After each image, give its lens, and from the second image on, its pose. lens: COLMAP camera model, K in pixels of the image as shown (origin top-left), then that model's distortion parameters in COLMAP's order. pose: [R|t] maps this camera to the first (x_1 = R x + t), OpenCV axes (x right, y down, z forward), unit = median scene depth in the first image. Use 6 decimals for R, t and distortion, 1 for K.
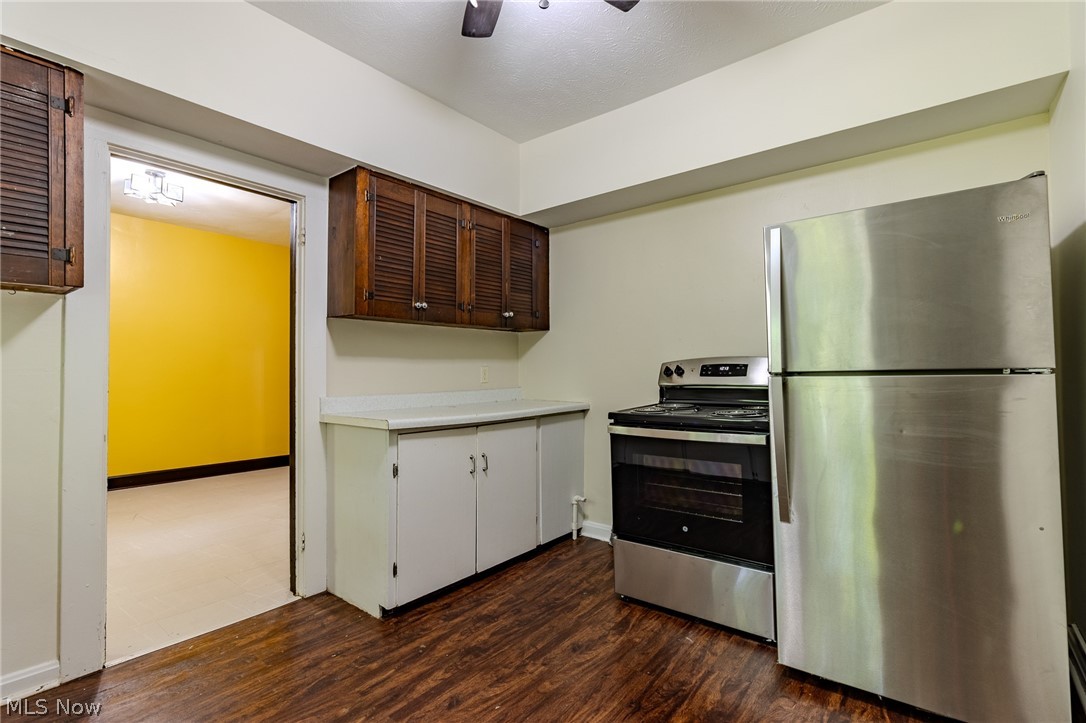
lens RADIAL K [[503.5, 0, 543.0], [0, 503.5, 361.5], [0, 0, 1]] dist [-0.001045, 0.000037]
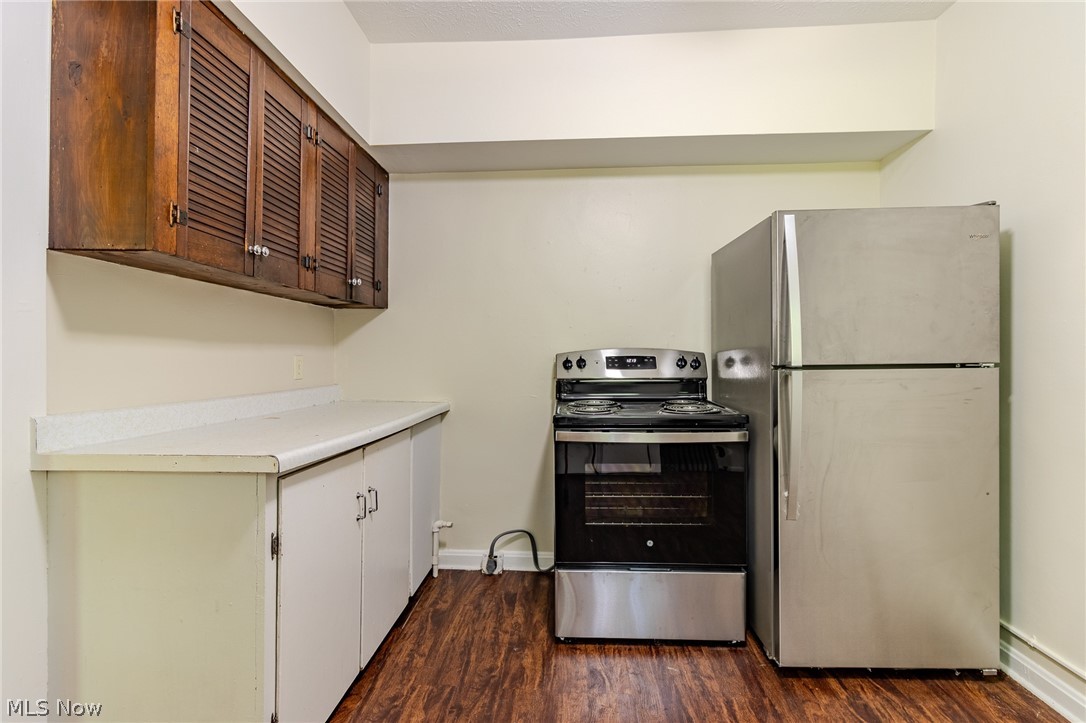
lens RADIAL K [[503.5, 0, 543.0], [0, 503.5, 361.5], [0, 0, 1]] dist [-0.001045, 0.000037]
pose [[0.815705, 0.003381, 0.578458, -0.331213], [-0.014491, 0.999789, 0.014590, 0.004529], [-0.578286, -0.020284, 0.815582, 0.348056]]
